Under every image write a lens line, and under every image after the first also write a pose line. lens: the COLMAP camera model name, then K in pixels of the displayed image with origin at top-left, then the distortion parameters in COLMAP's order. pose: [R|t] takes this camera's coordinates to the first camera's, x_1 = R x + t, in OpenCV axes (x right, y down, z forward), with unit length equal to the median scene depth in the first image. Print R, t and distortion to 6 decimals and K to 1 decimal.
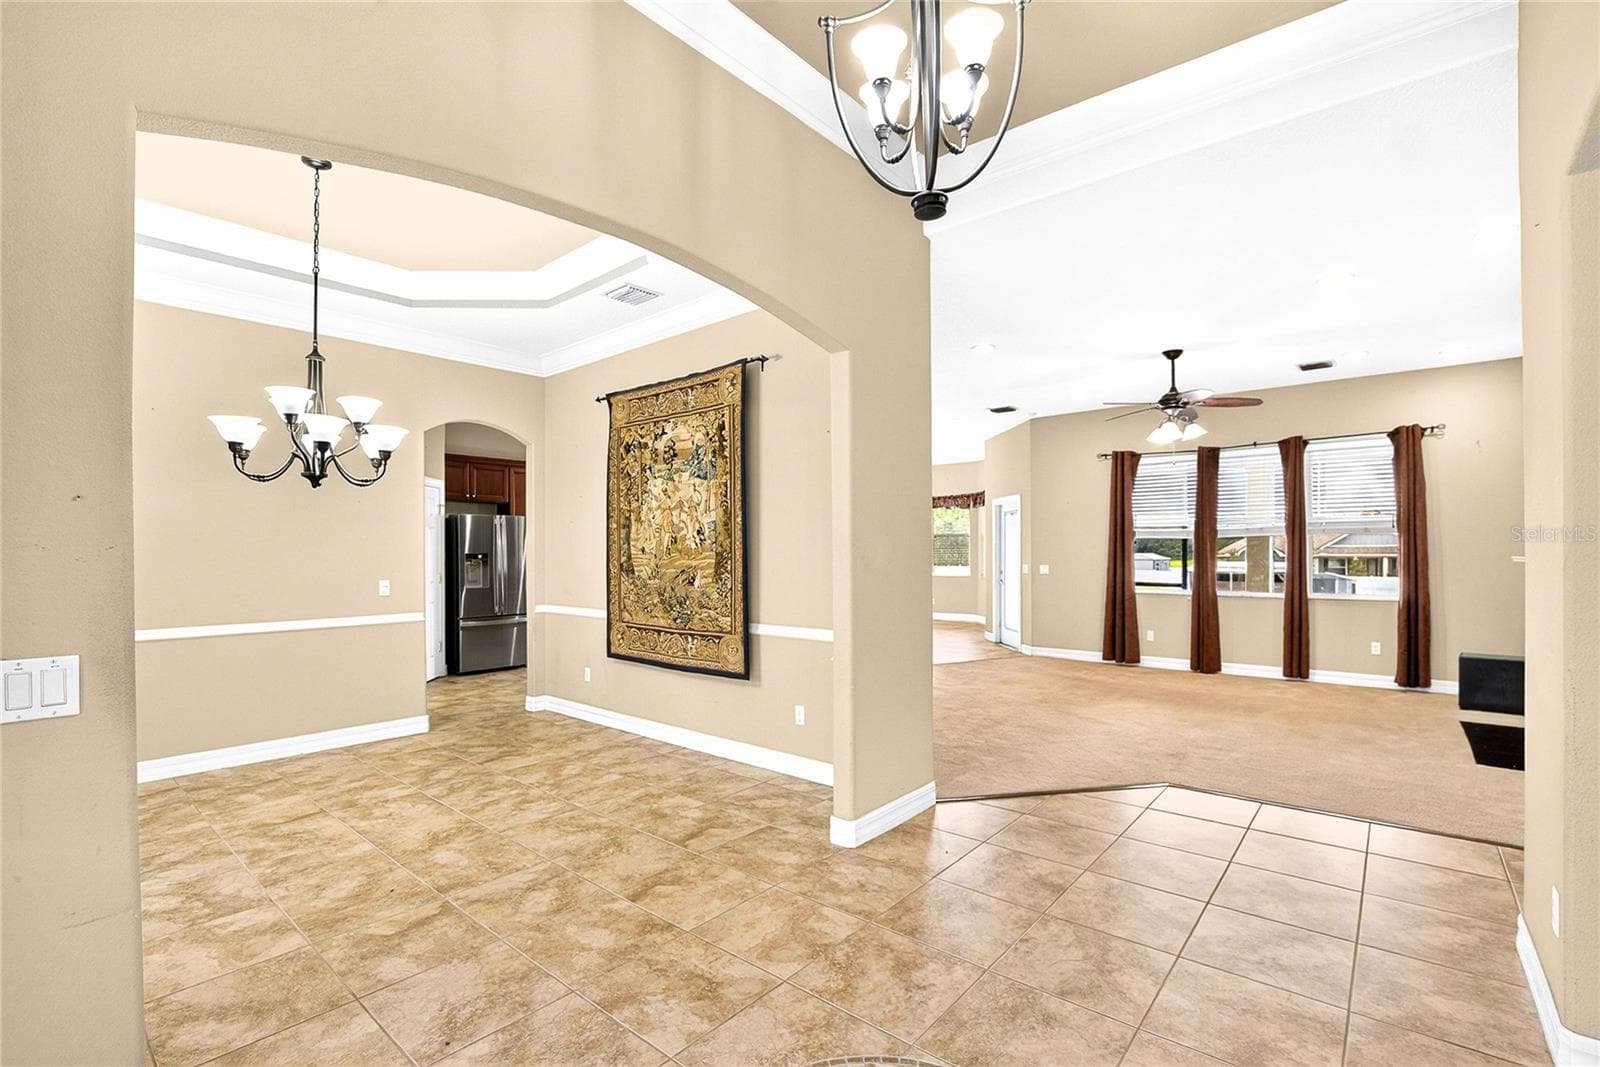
lens RADIAL K [[712.4, 0, 806.8], [0, 712.4, 551.1], [0, 0, 1]] dist [-0.032889, 0.006827]
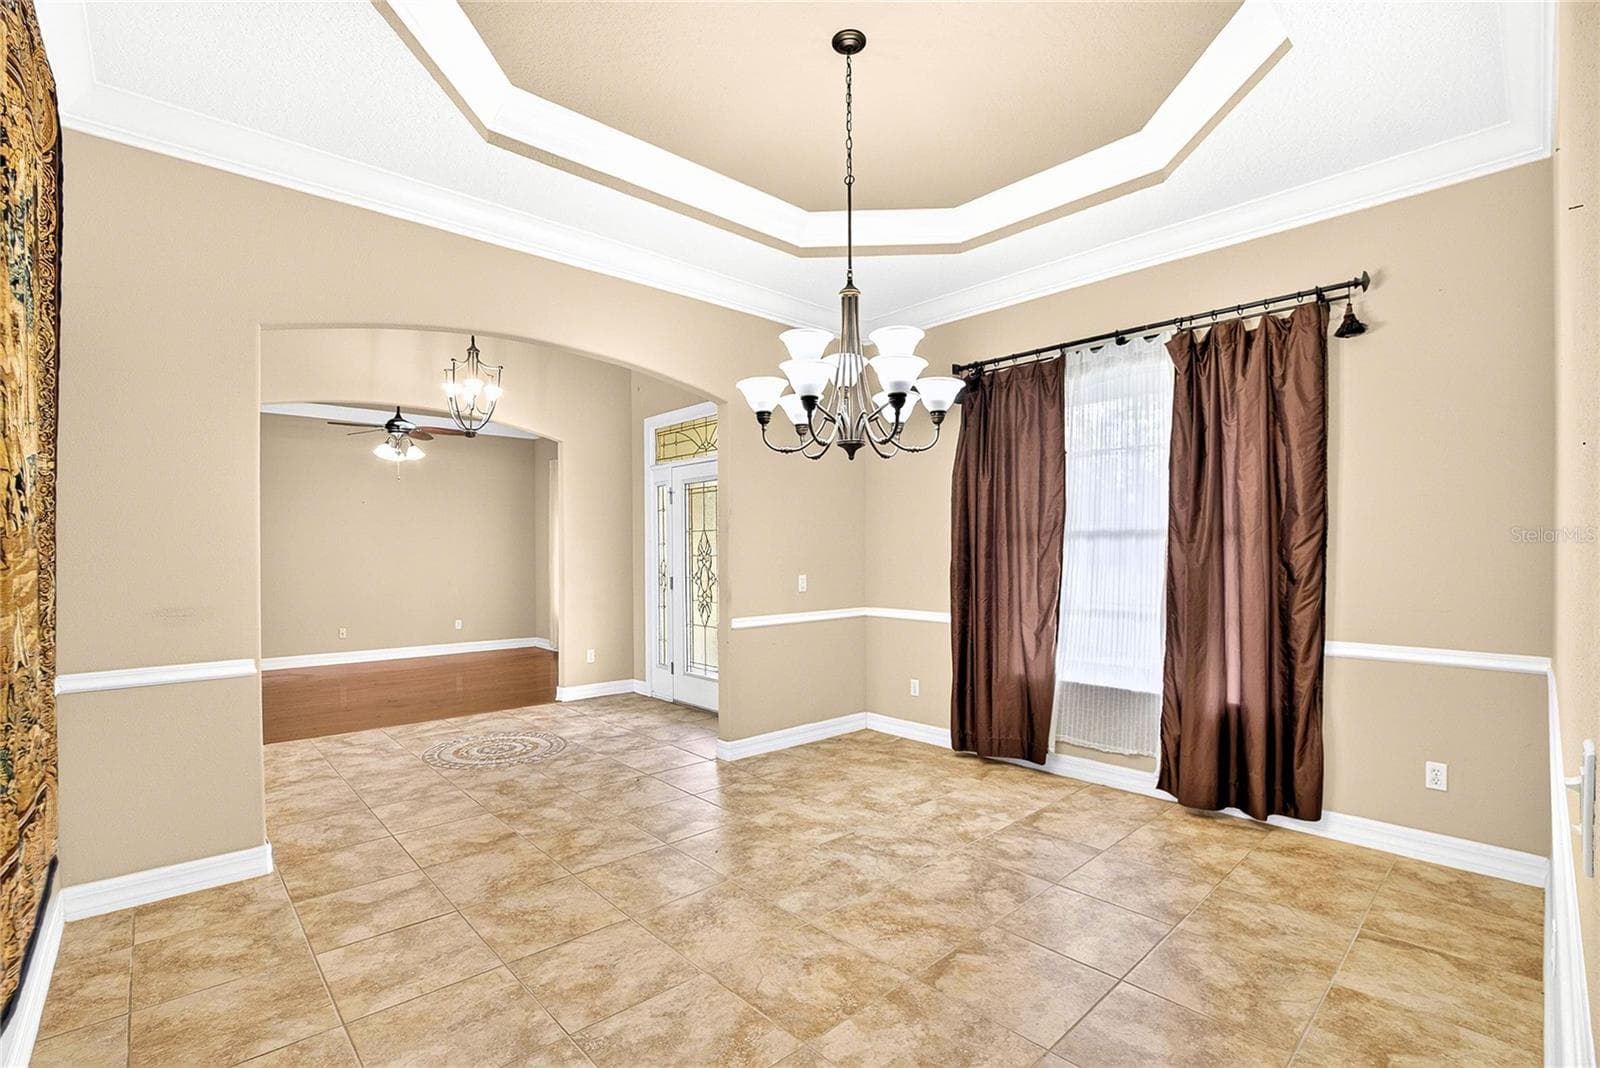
lens RADIAL K [[712.4, 0, 784.7], [0, 712.4, 549.8], [0, 0, 1]] dist [-0.032889, 0.006827]
pose [[-0.990366, 0.010591, 0.138067, -0.565332], [0.011437, 0.999920, 0.005337, 0.005831], [-0.138000, 0.006864, -0.990409, 1.372270]]
